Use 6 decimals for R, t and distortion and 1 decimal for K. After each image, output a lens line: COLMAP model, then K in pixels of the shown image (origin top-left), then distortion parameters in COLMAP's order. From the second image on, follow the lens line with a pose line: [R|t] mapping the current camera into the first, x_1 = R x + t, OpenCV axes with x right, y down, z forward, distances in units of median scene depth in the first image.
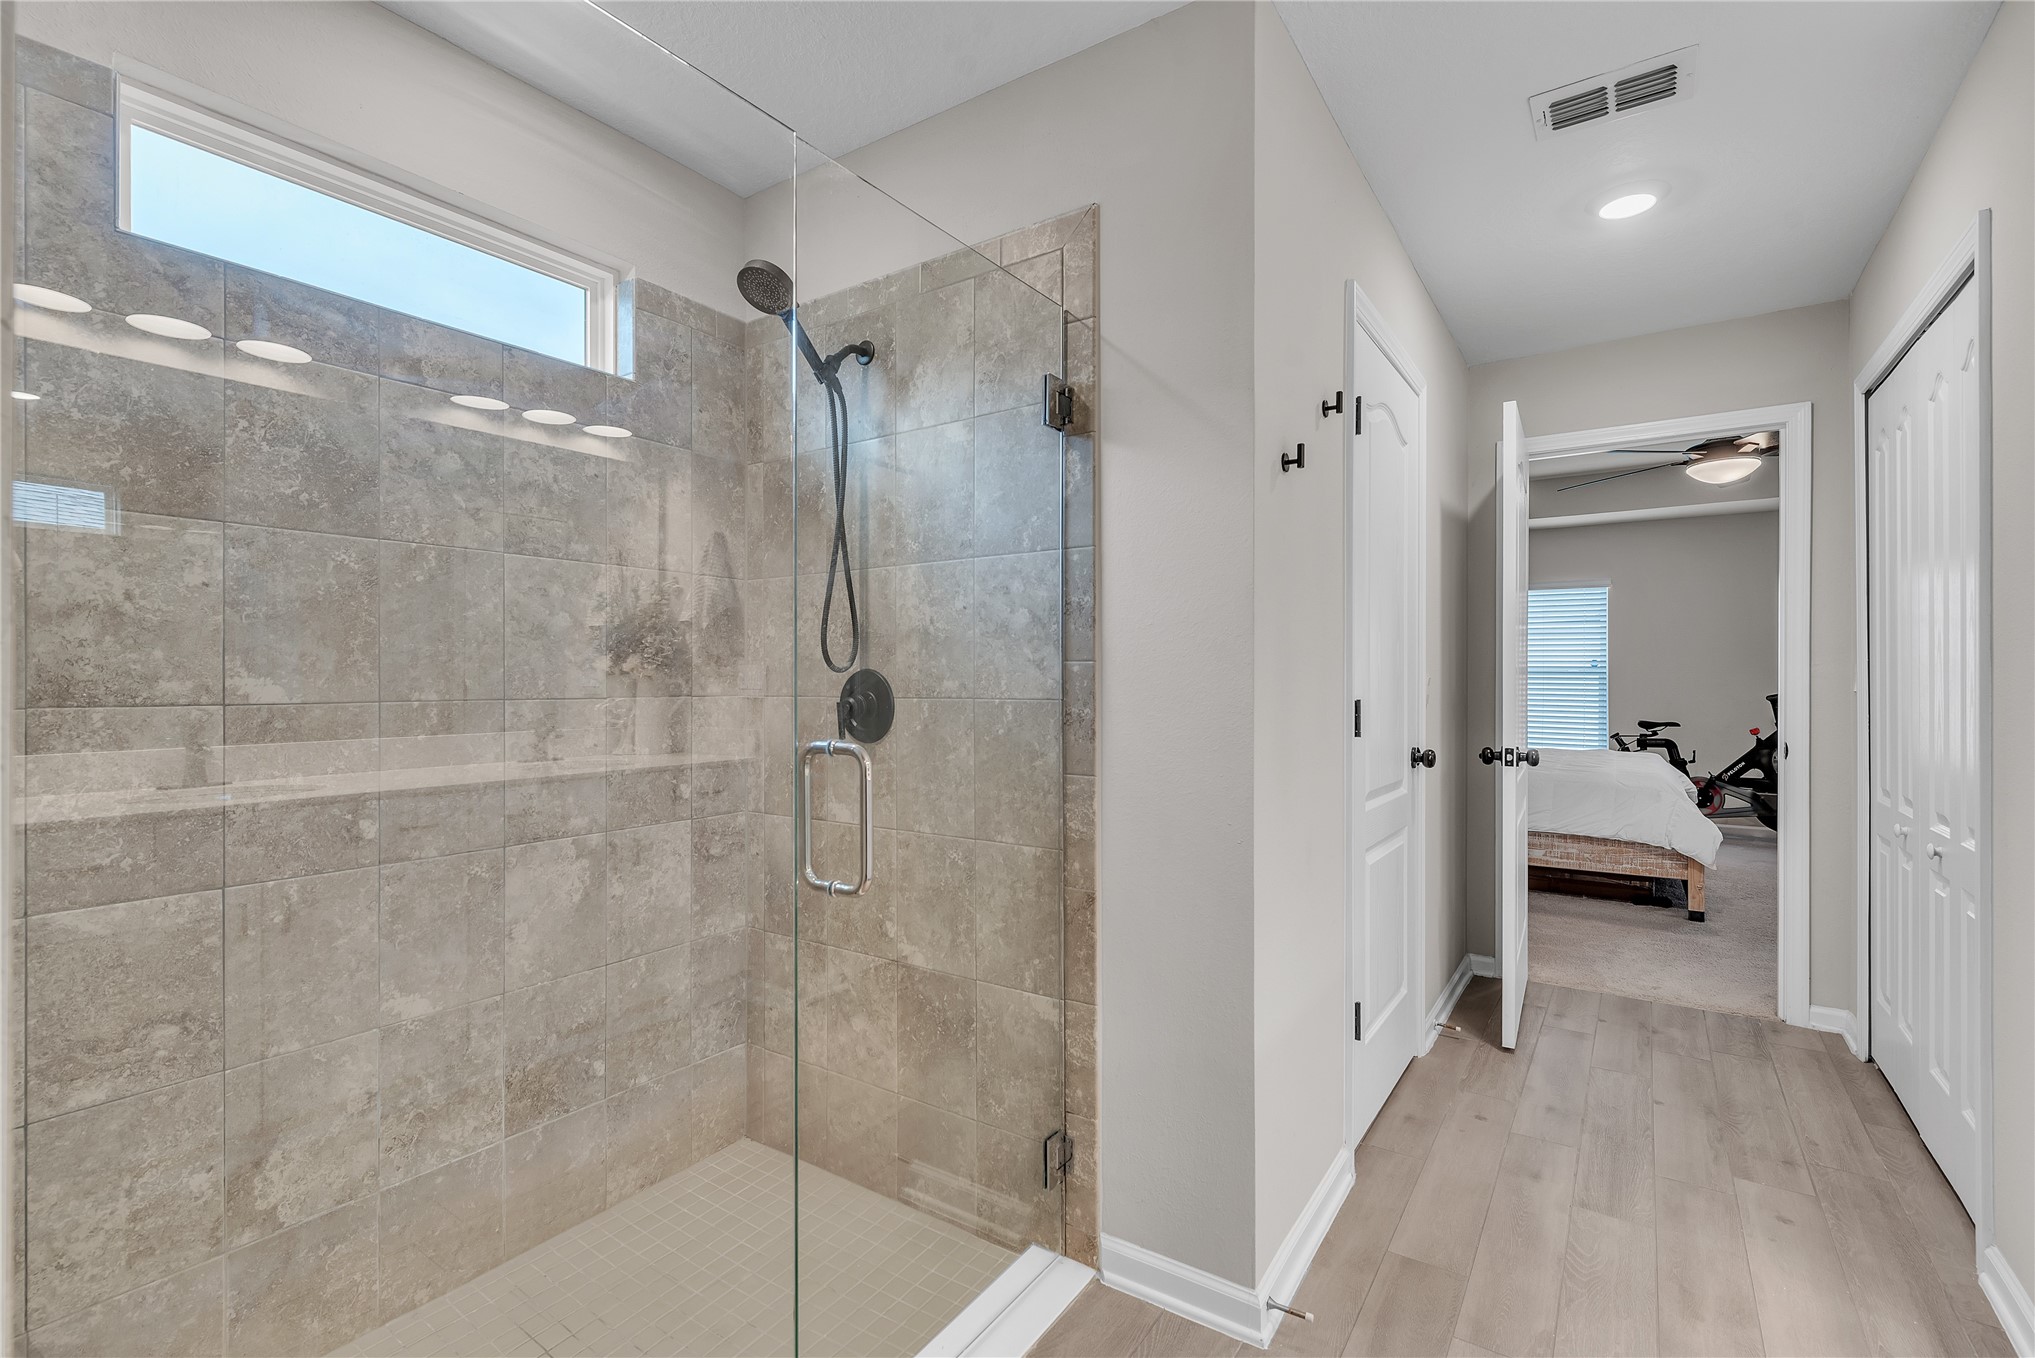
lens RADIAL K [[921.1, 0, 1005.1], [0, 921.1, 679.4], [0, 0, 1]] dist [0.001454, -0.000131]
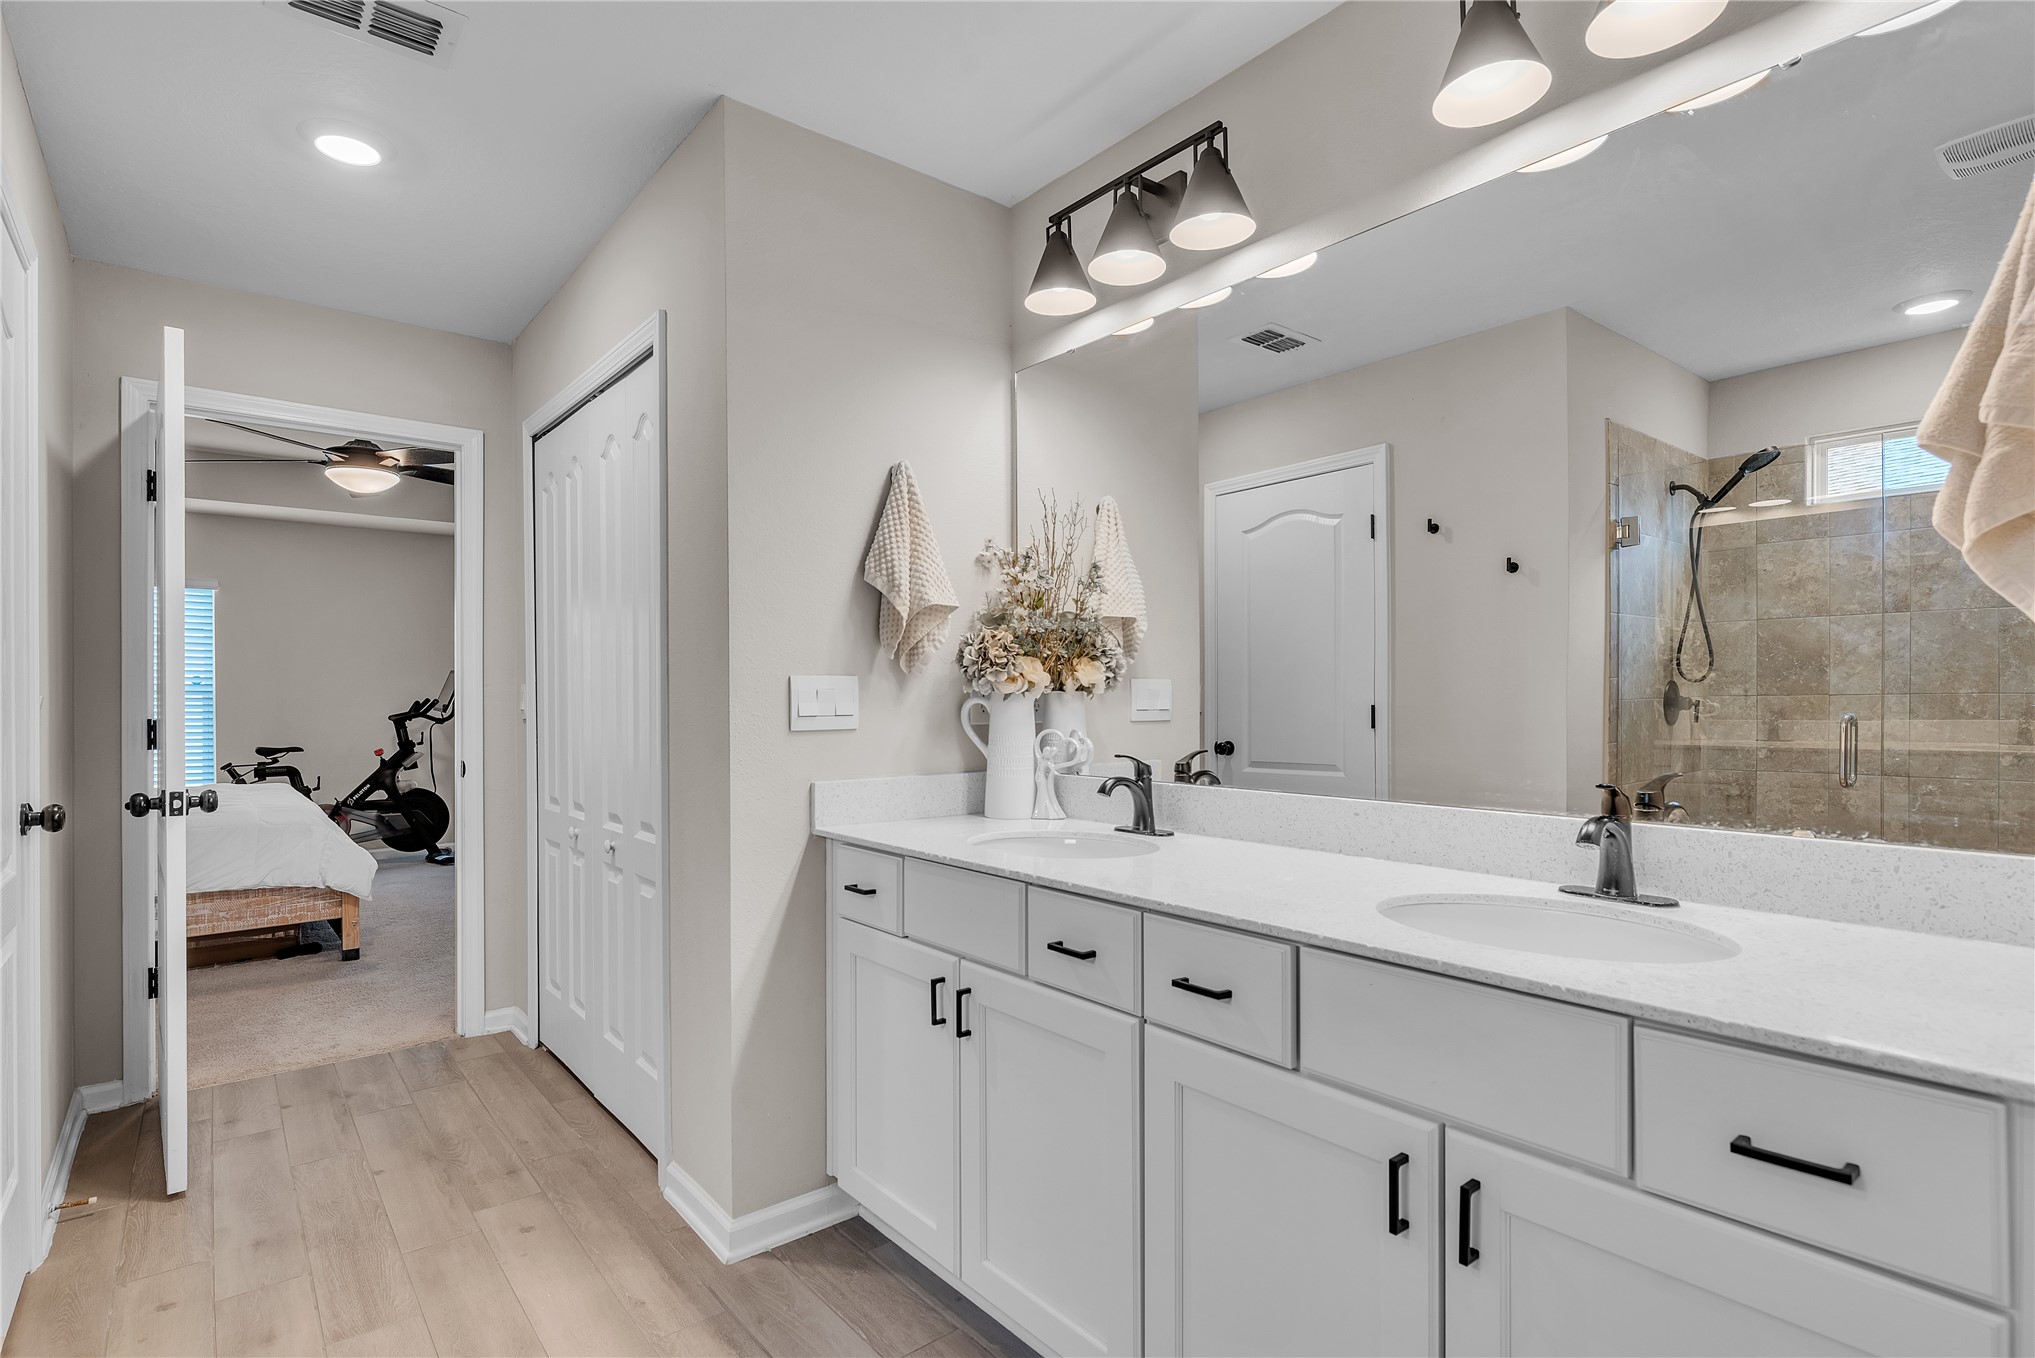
lens RADIAL K [[995.5, 0, 1019.7], [0, 995.5, 700.3], [0, 0, 1]] dist [0.001567, 0.000777]
pose [[0.276688, -0.003601, 0.960953, -0.038118], [0.003142, 0.999991, 0.002842, 0.000360], [-0.960955, 0.002233, 0.276697, 0.109191]]
